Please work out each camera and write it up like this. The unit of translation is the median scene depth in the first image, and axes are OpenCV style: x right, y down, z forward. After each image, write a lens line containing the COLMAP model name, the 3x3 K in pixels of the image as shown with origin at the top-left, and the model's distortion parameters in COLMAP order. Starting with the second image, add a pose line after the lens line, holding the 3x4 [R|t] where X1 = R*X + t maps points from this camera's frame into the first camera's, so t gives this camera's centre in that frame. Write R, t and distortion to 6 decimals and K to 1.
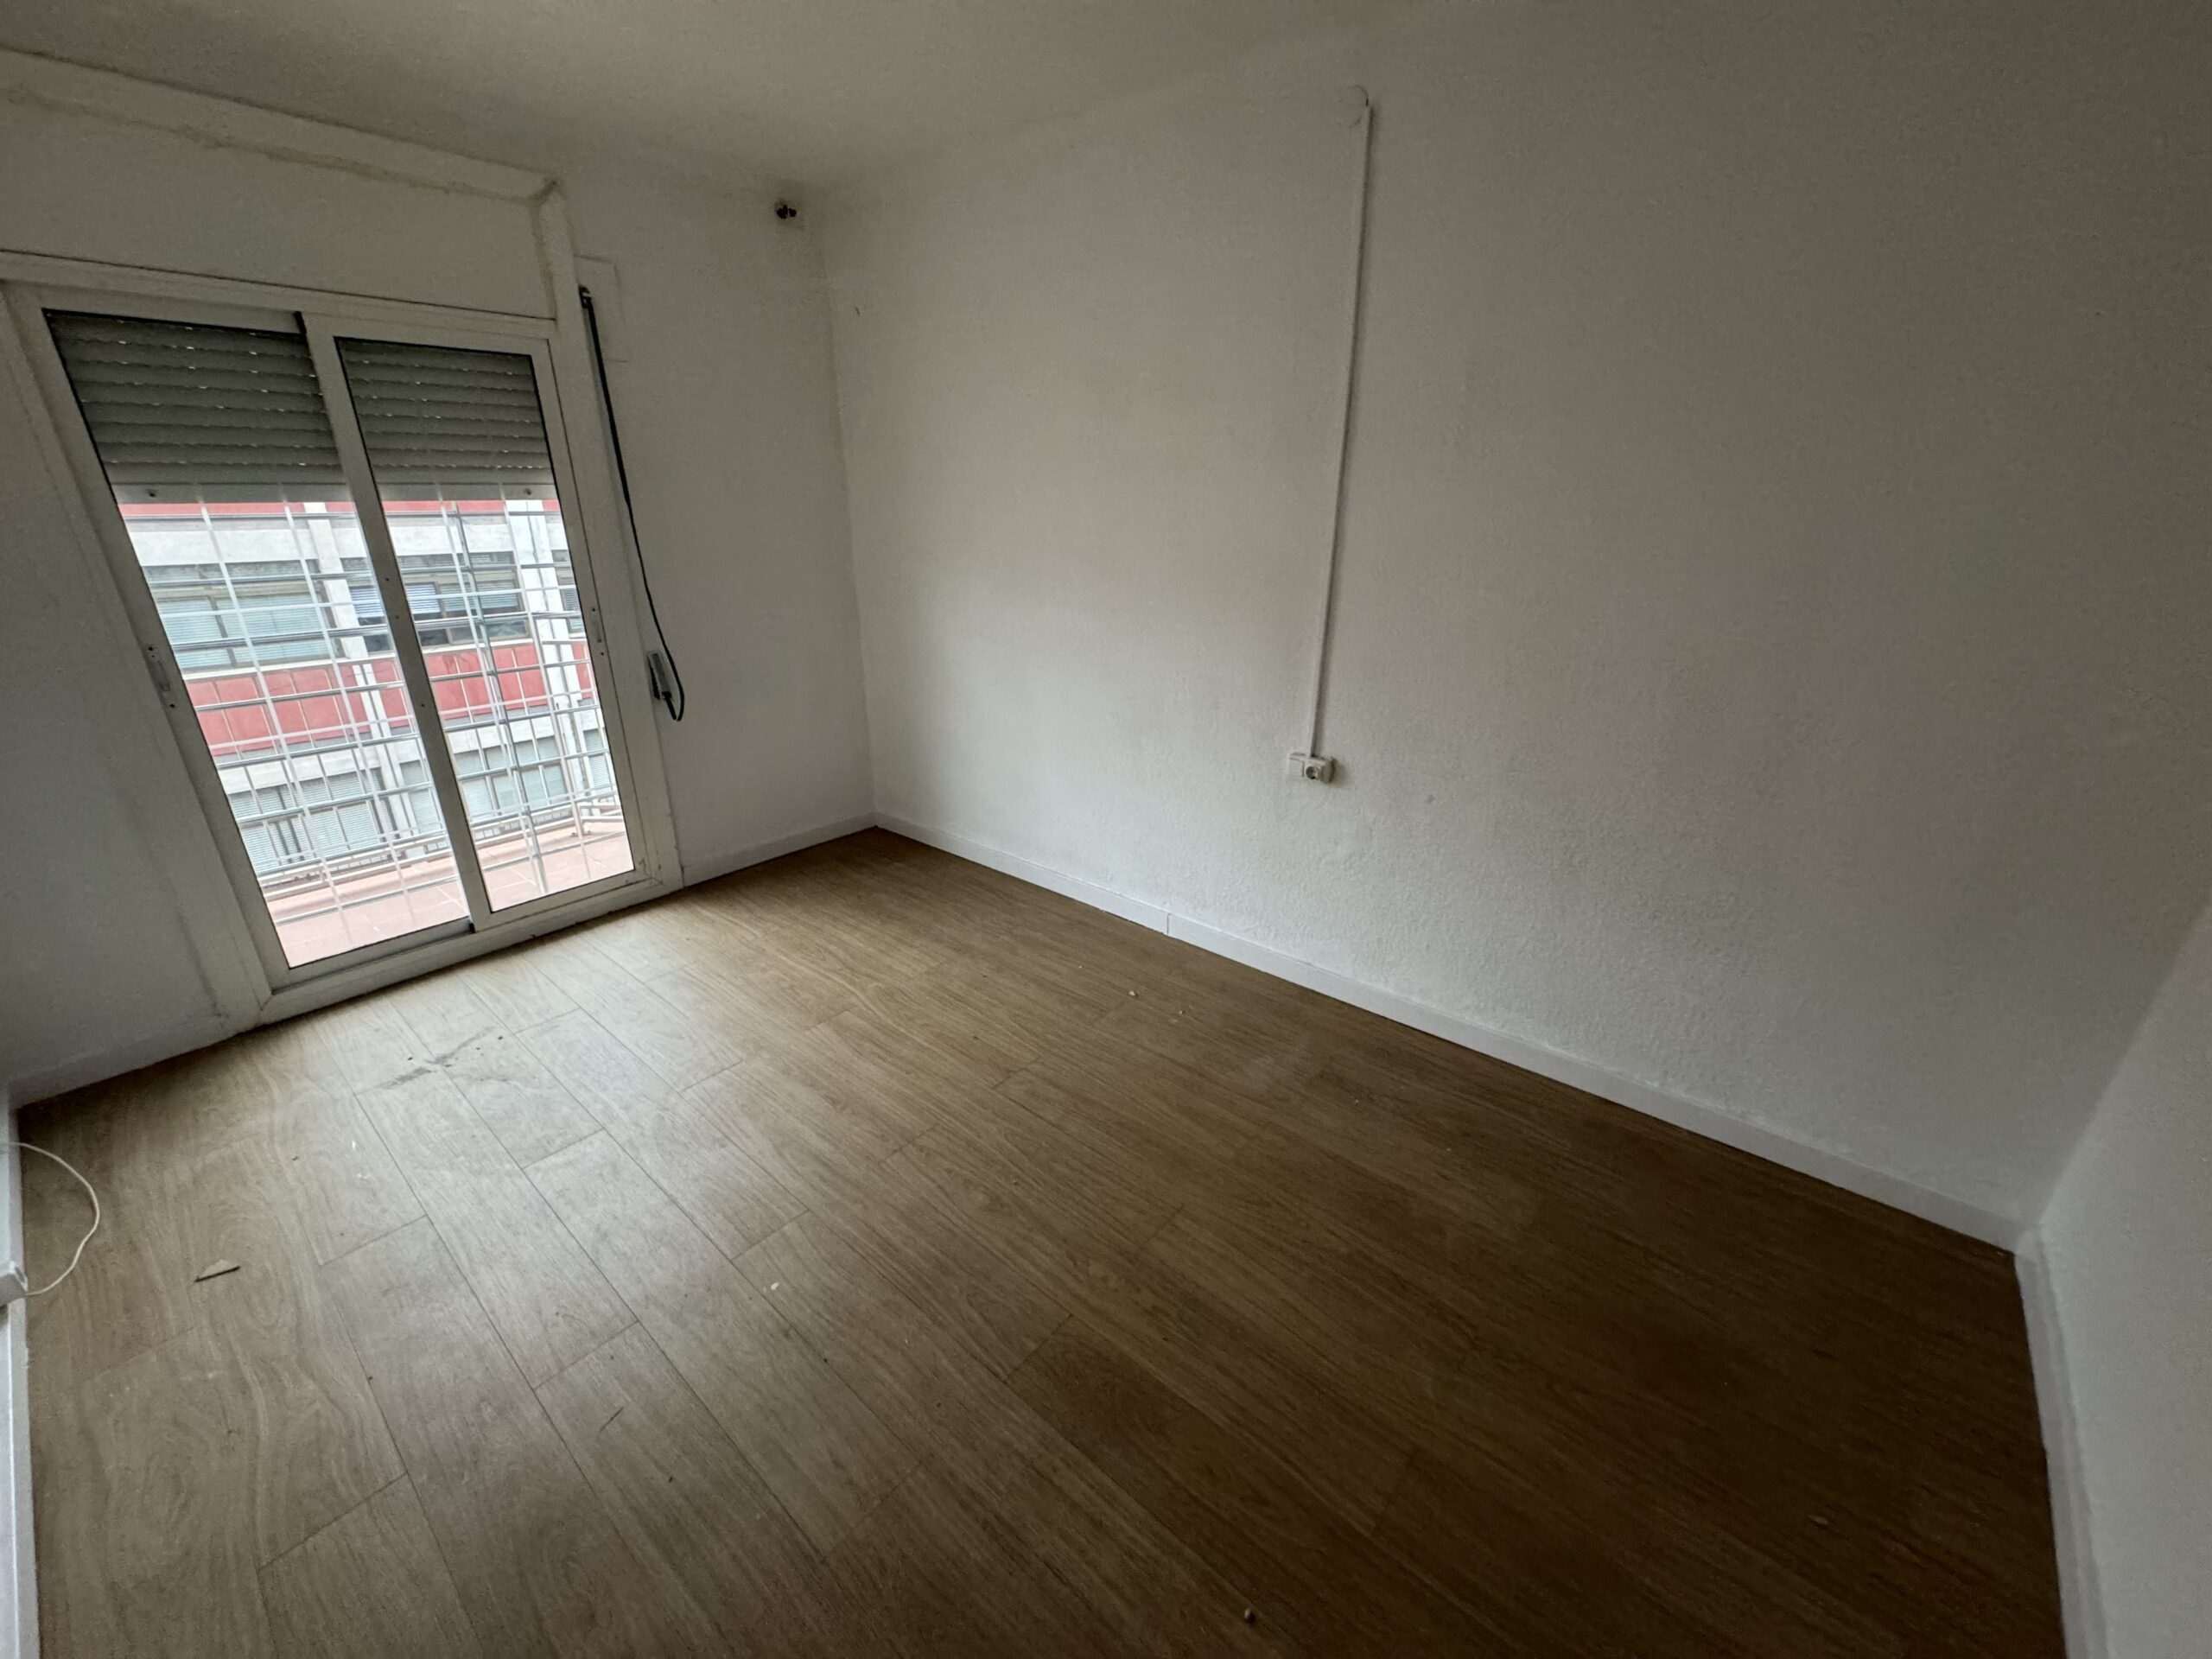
lens RADIAL K [[881.8, 0, 1101.5], [0, 881.8, 835.0], [0, 0, 1]] dist [-0.002190, 0.000373]
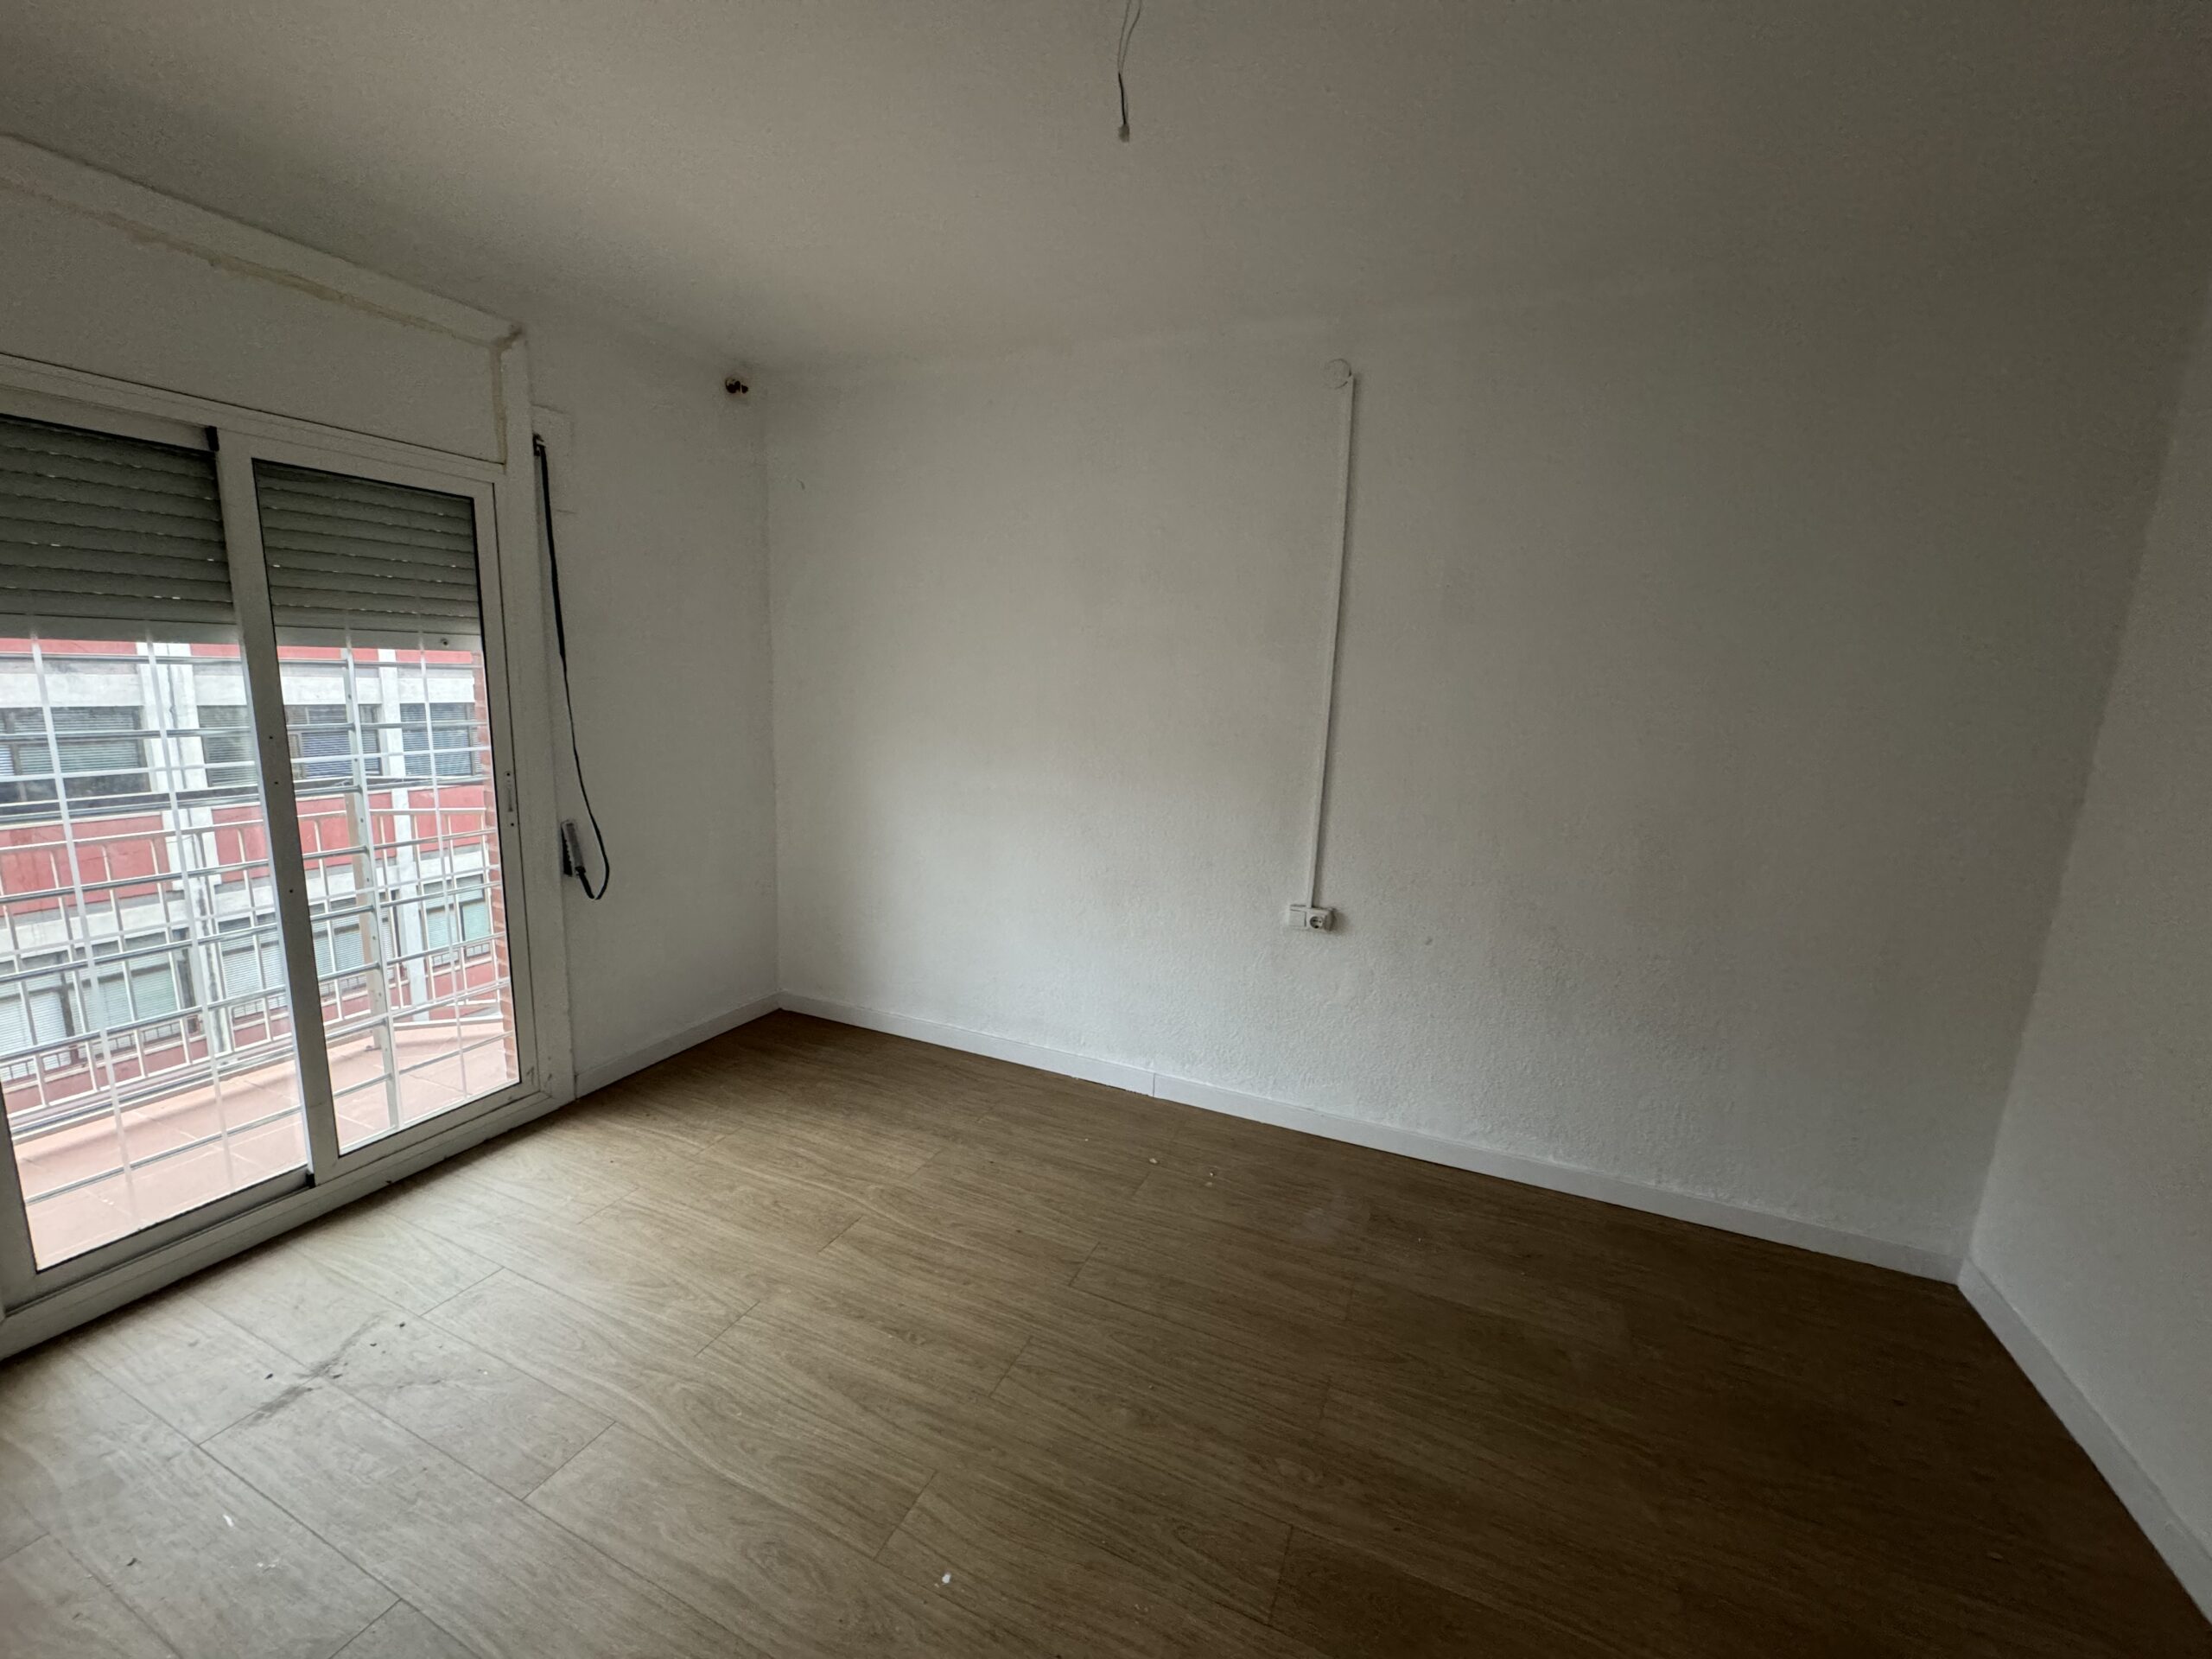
lens RADIAL K [[881.8, 0, 1102.2], [0, 881.8, 836.1], [0, 0, 1]] dist [-0.002190, 0.000373]
pose [[0.957854, -0.020086, 0.286552, -0.322123], [0.071421, 0.982880, -0.169843, -0.010699], [-0.278235, 0.183151, 0.942890, 0.045741]]
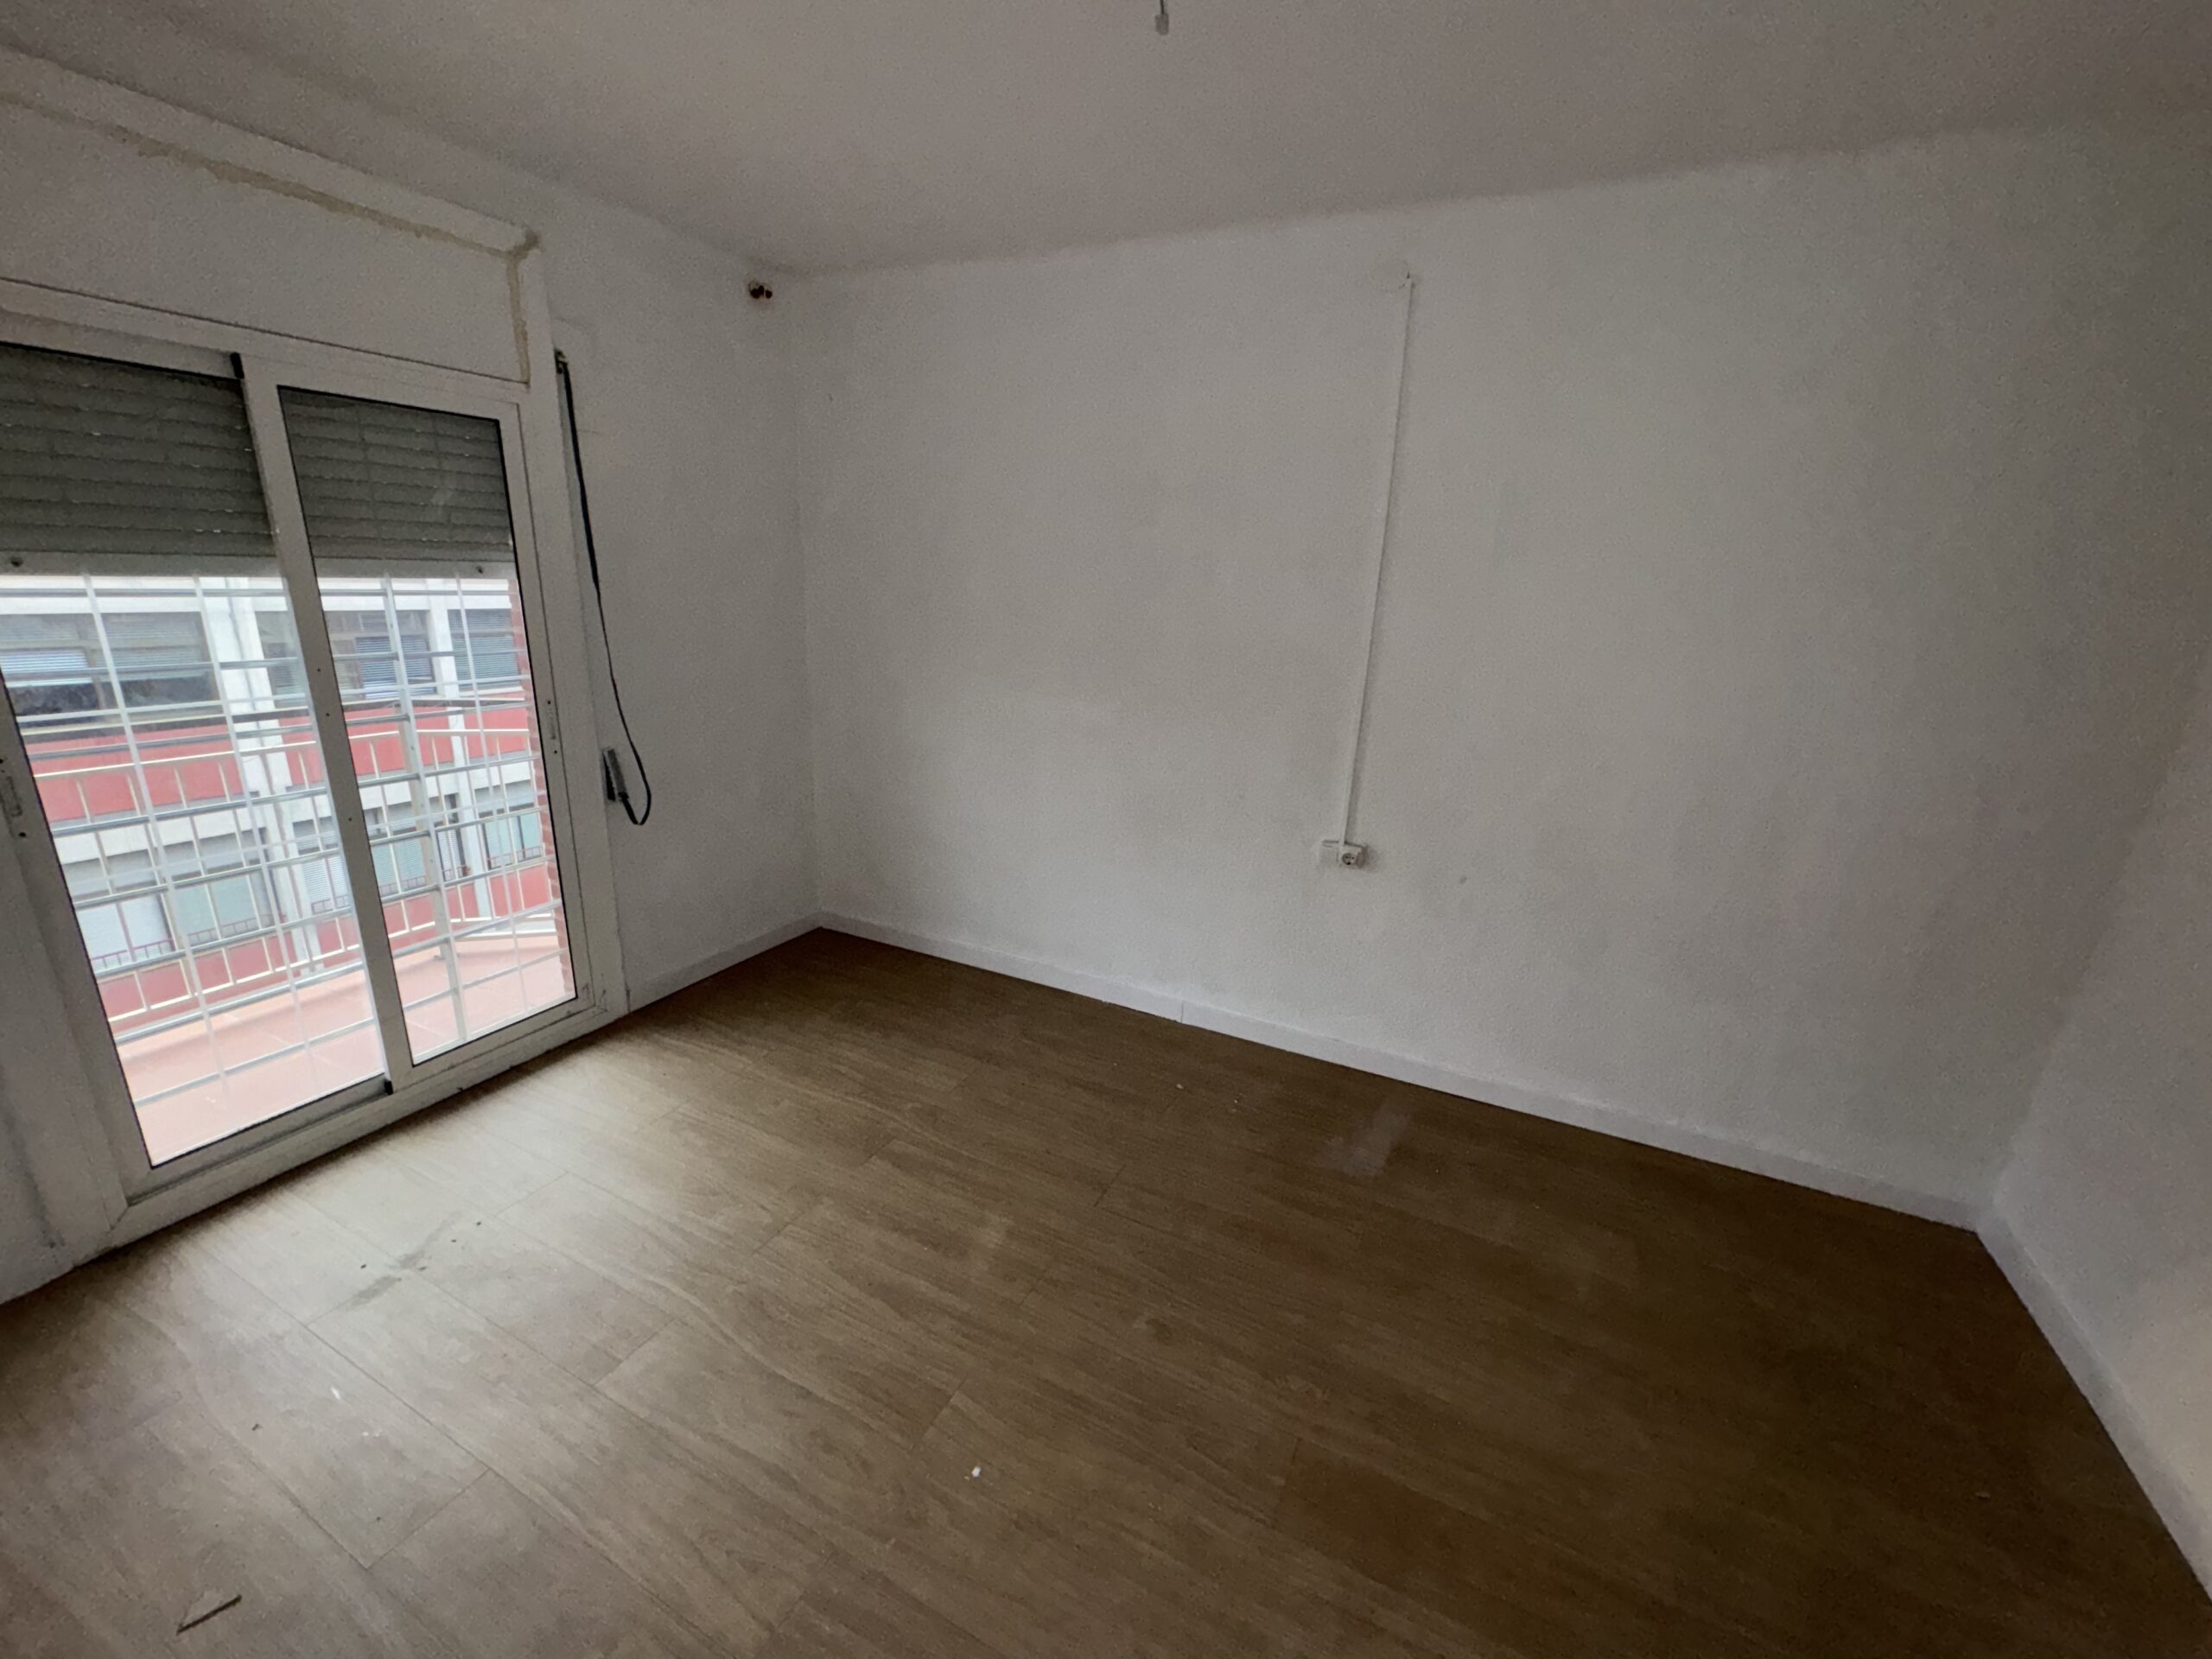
lens RADIAL K [[881.8, 0, 1102.2], [0, 881.8, 835.5], [0, 0, 1]] dist [-0.002190, 0.000373]
pose [[0.969428, -0.034342, 0.242961, -0.313878], [0.052996, 0.996092, -0.070660, -0.040442], [-0.239585, 0.081376, 0.967459, 0.041916]]
